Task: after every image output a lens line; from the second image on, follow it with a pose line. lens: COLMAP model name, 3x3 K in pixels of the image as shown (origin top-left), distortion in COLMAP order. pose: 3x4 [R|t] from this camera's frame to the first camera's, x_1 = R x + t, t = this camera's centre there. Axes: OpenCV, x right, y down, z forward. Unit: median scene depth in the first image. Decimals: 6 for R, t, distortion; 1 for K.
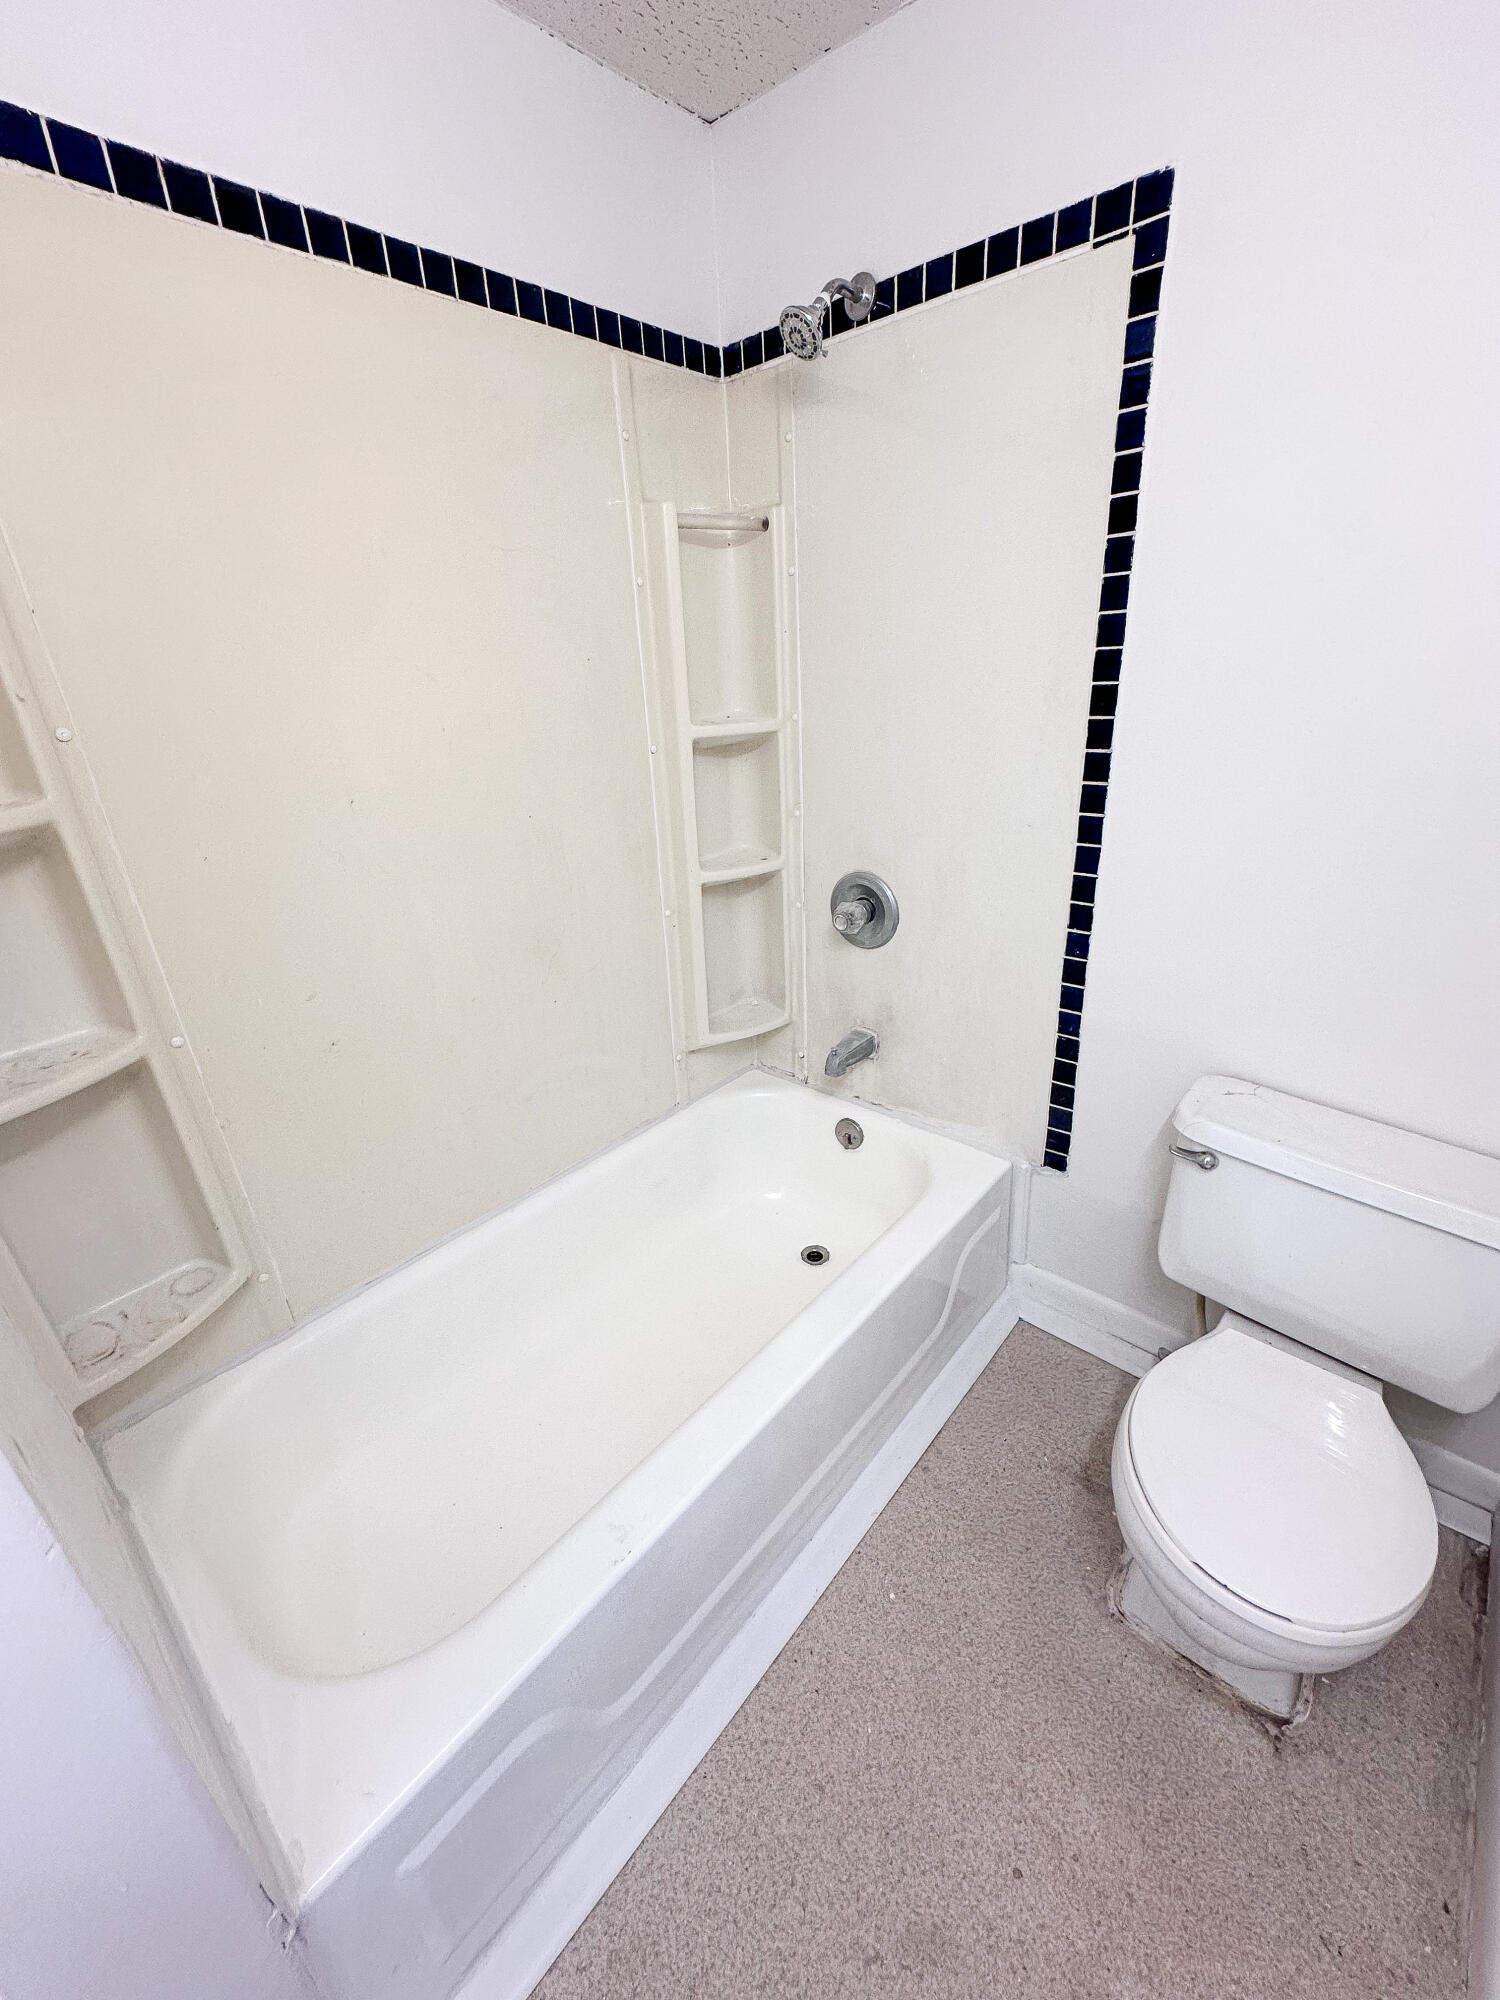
lens RADIAL K [[803.7, 0, 760.6], [0, 803.7, 993.1], [0, 0, 1]] dist [0.000145, 0.000202]
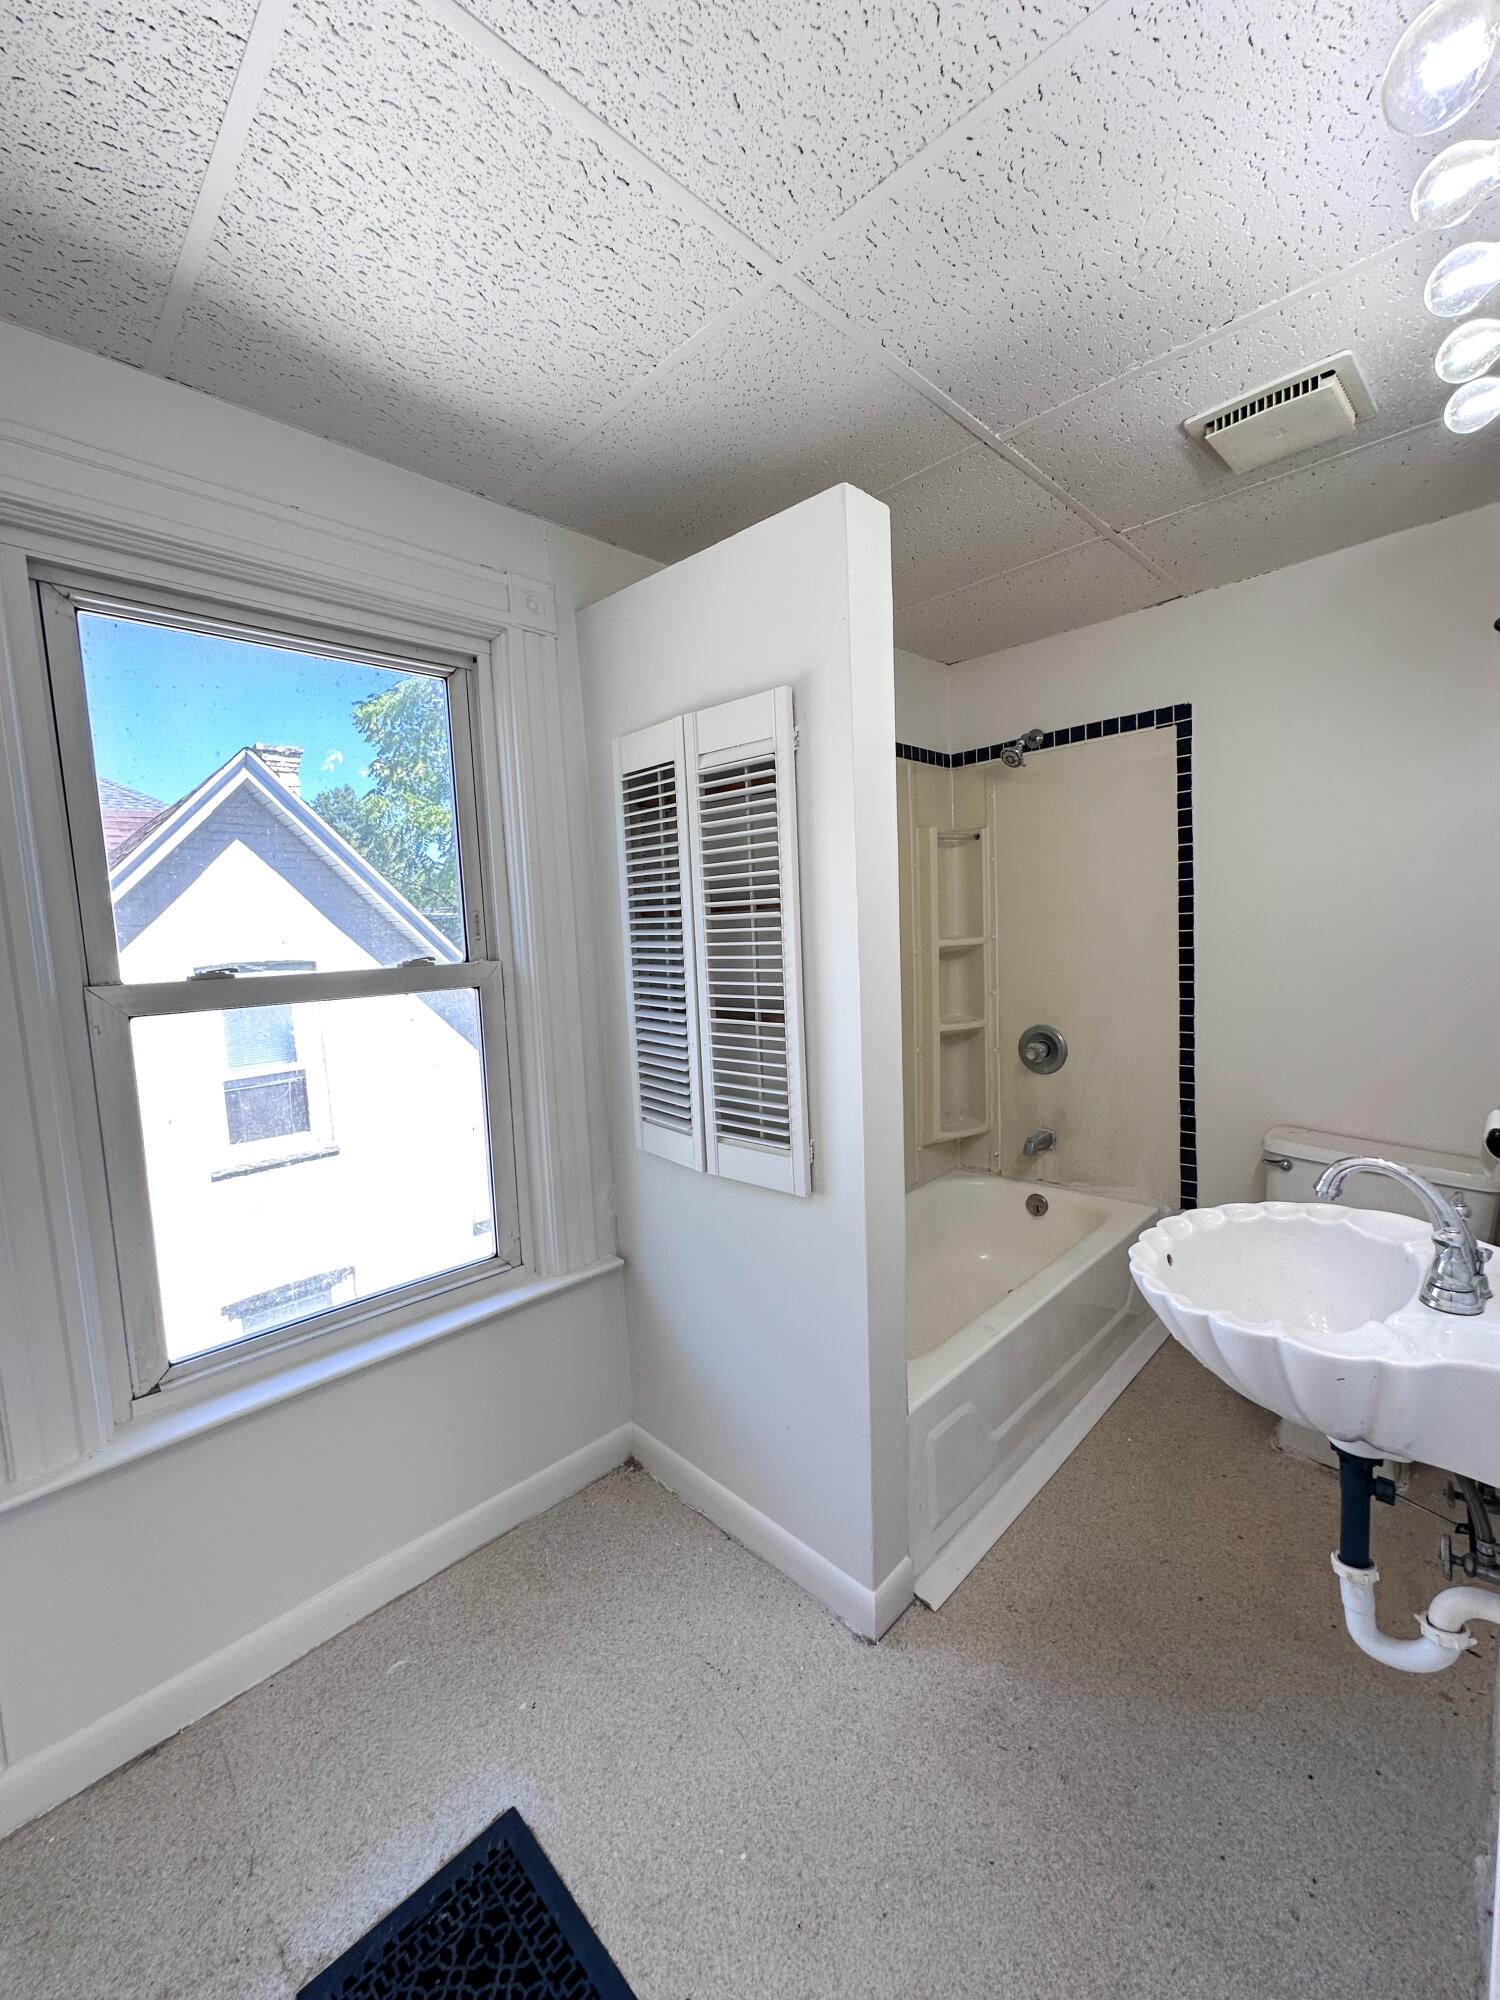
lens RADIAL K [[803.7, 0, 760.6], [0, 803.7, 993.1], [0, 0, 1]] dist [0.000145, 0.000202]
pose [[0.998759, 0.003566, -0.049679, -0.382599], [-0.018412, 0.953210, -0.301748, 0.306904], [0.046278, 0.302289, 0.952092, -0.636107]]
